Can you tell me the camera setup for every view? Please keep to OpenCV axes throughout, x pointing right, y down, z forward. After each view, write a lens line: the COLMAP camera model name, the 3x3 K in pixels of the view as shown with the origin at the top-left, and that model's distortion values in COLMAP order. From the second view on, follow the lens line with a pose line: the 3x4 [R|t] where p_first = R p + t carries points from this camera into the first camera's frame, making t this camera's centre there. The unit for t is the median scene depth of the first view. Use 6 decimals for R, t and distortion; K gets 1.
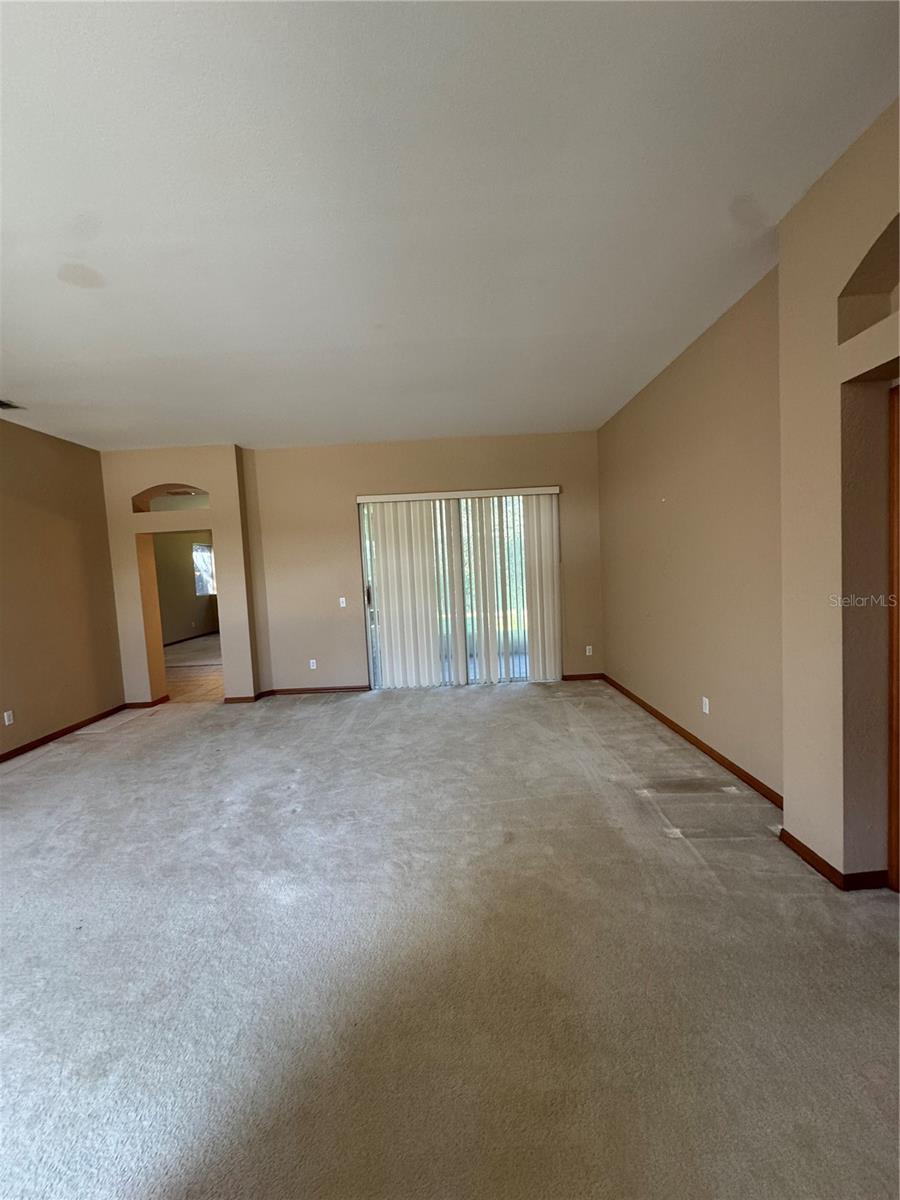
lens RADIAL K [[478.4, 0, 448.0], [0, 478.4, 599.0], [0, 0, 1]] dist [-0.003544, 0.000351]
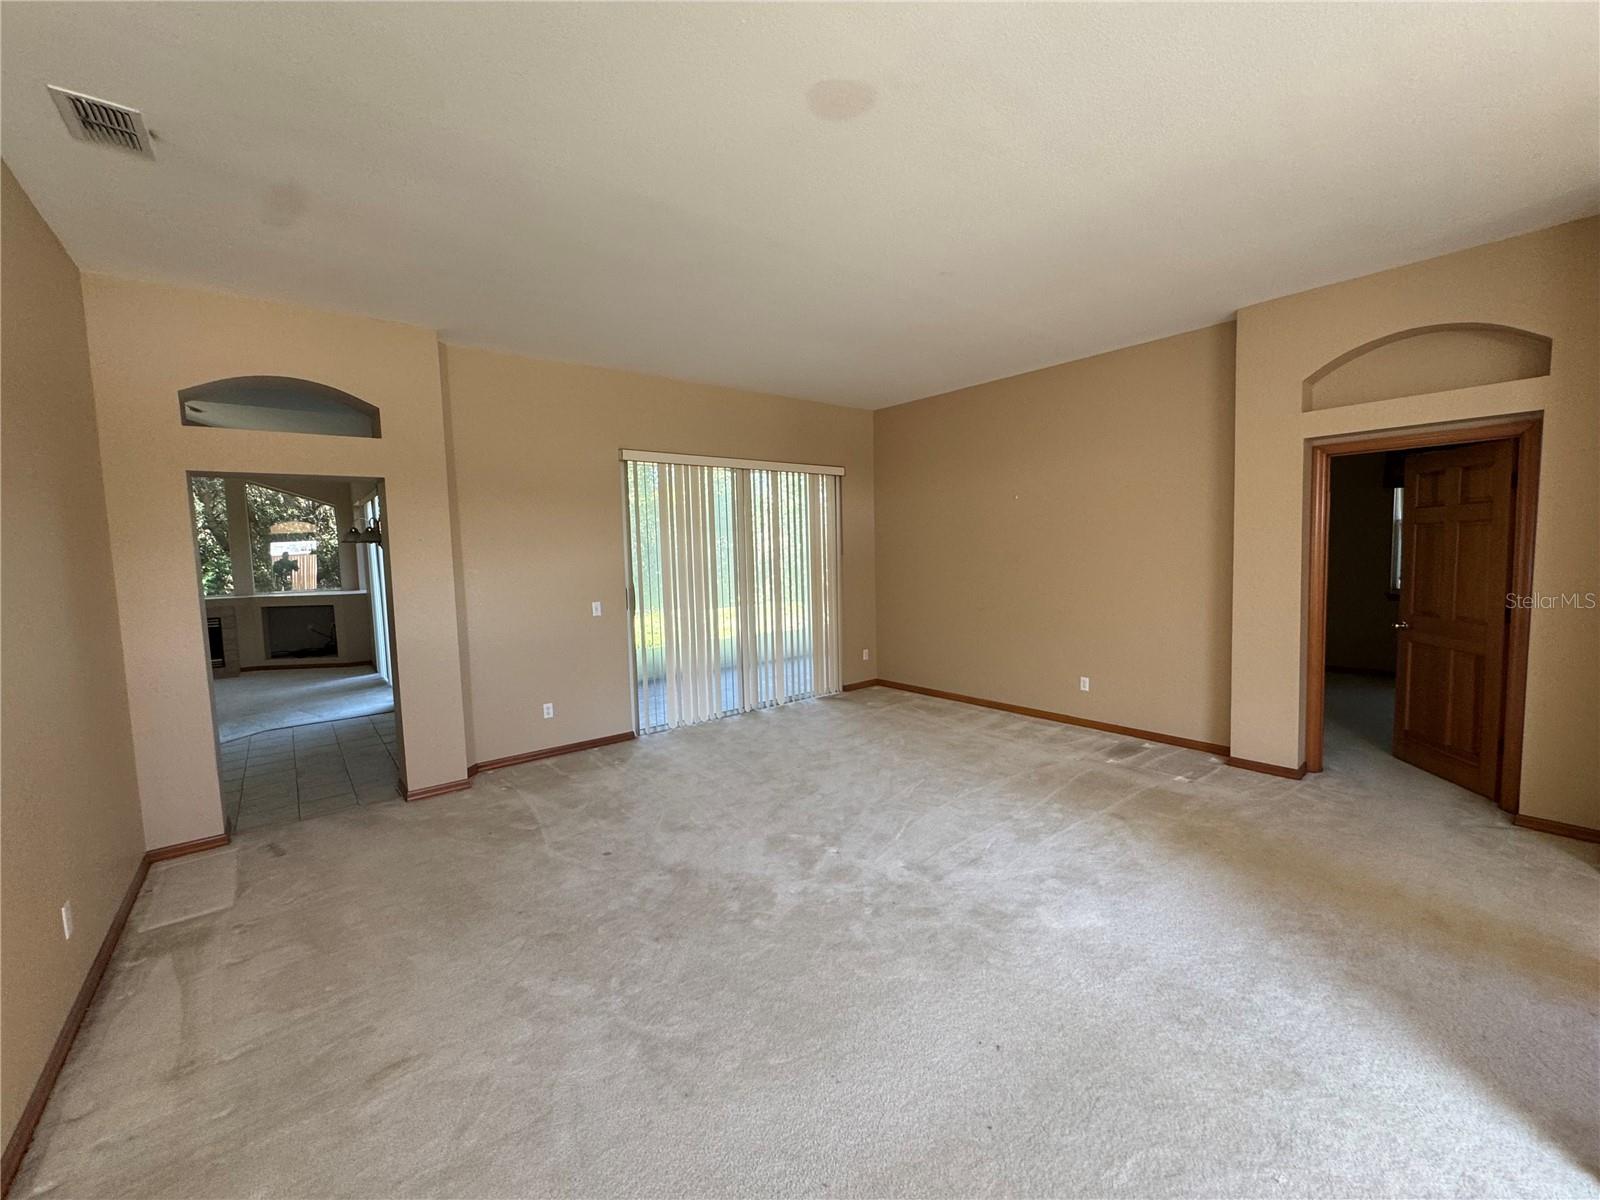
lens RADIAL K [[637.9, 0, 809.6], [0, 637.9, 598.7], [0, 0, 1]] dist [-0.003544, 0.000351]
pose [[0.772176, -0.020417, 0.635080, -0.751481], [0.027468, 0.999622, -0.001262, 0.003138], [-0.634814, 0.018419, 0.772445, 0.199969]]
